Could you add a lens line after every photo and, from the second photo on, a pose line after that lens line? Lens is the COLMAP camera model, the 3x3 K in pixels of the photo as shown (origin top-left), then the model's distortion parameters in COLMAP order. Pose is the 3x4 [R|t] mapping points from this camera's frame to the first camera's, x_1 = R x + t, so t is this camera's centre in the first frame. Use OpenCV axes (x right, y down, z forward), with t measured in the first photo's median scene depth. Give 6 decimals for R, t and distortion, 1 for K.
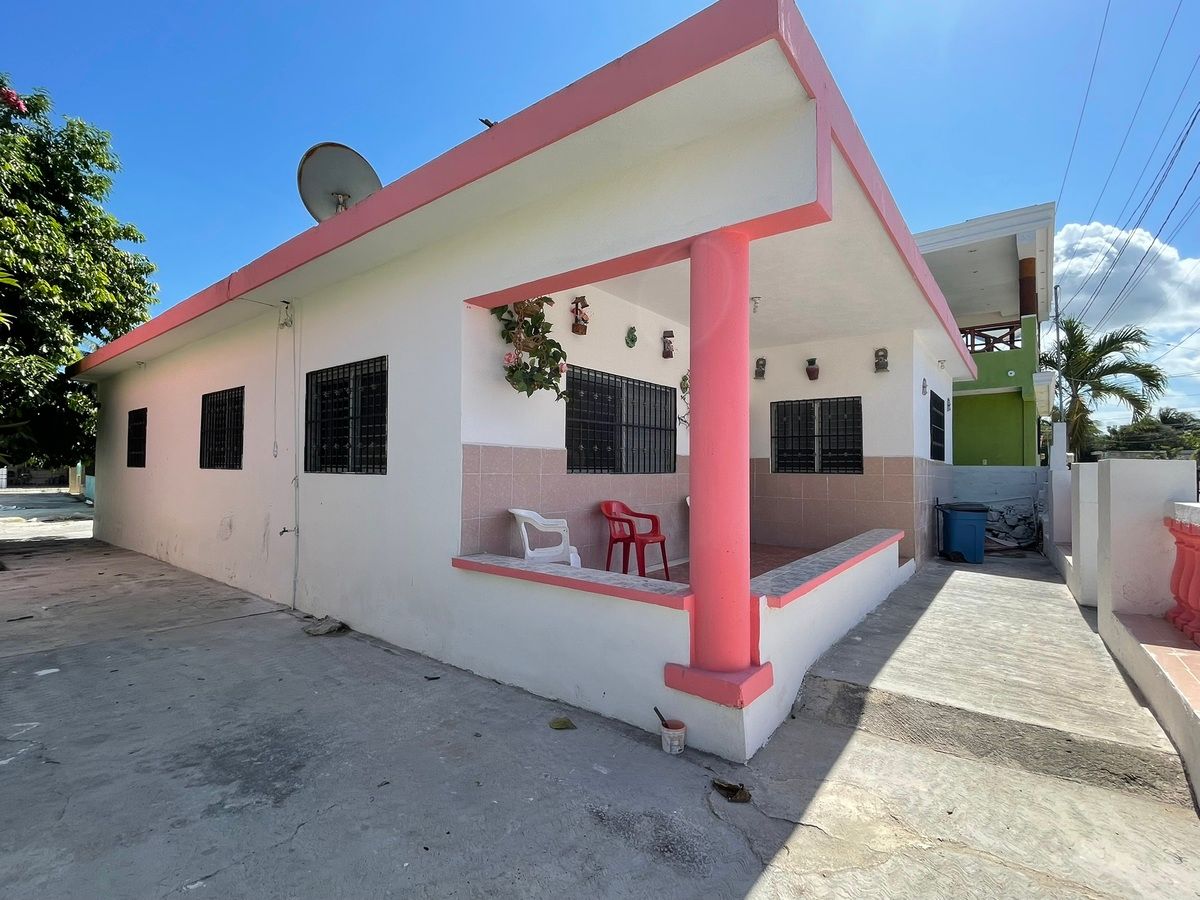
lens RADIAL K [[554.1, 0, 592.7], [0, 554.1, 455.3], [0, 0, 1]] dist [-0.010743, 0.002811]
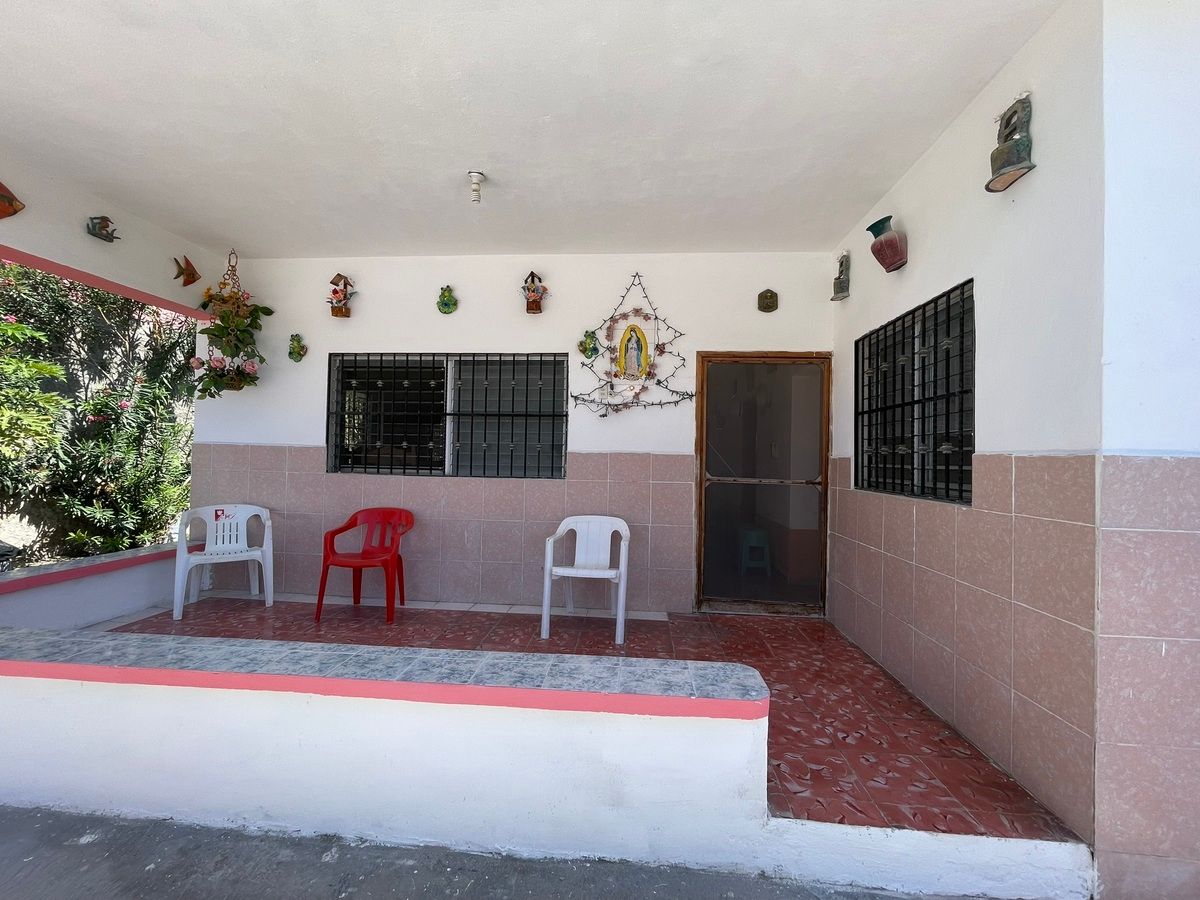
lens RADIAL K [[483.6, 0, 597.4], [0, 483.6, 453.2], [0, 0, 1]] dist [-0.001750, -0.000713]
pose [[0.554142, -0.002141, -0.832419, 0.645615], [0.000912, 0.999998, -0.001965, 0.002117], [0.832422, 0.000330, 0.554143, 0.689138]]
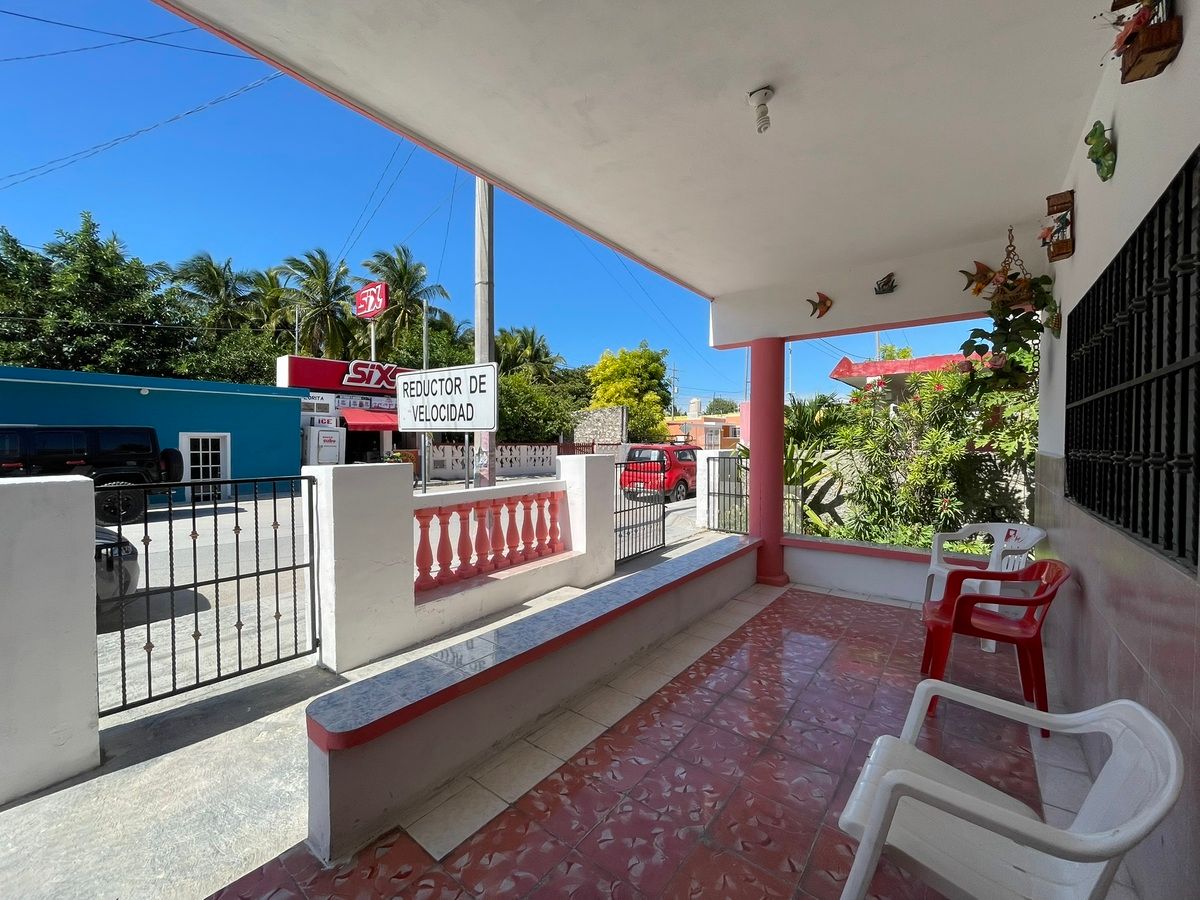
lens RADIAL K [[483.6, 0, 595.7], [0, 483.6, 453.3], [0, 0, 1]] dist [-0.001750, -0.000713]
pose [[-0.999947, -0.005589, -0.008643, 0.352308], [-0.005602, 0.999983, 0.001520, -0.009684], [0.008635, 0.001569, -0.999961, 1.133613]]
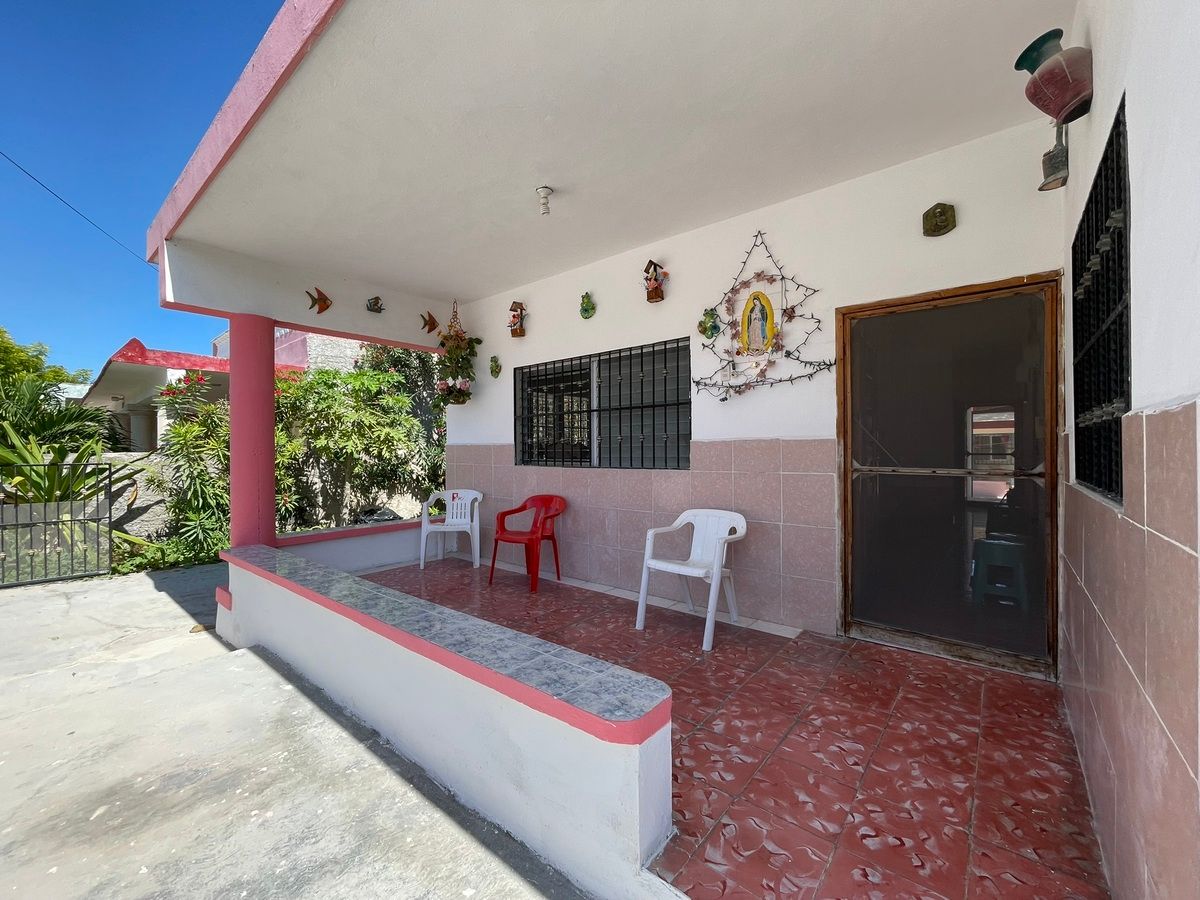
lens RADIAL K [[483.6, 0, 596.5], [0, 483.6, 453.5], [0, 0, 1]] dist [-0.001750, -0.000713]
pose [[-0.024690, 0.000739, -0.999695, 0.693633], [0.028750, 0.999587, 0.000029, 0.010245], [0.999282, -0.028741, -0.024701, 0.883668]]
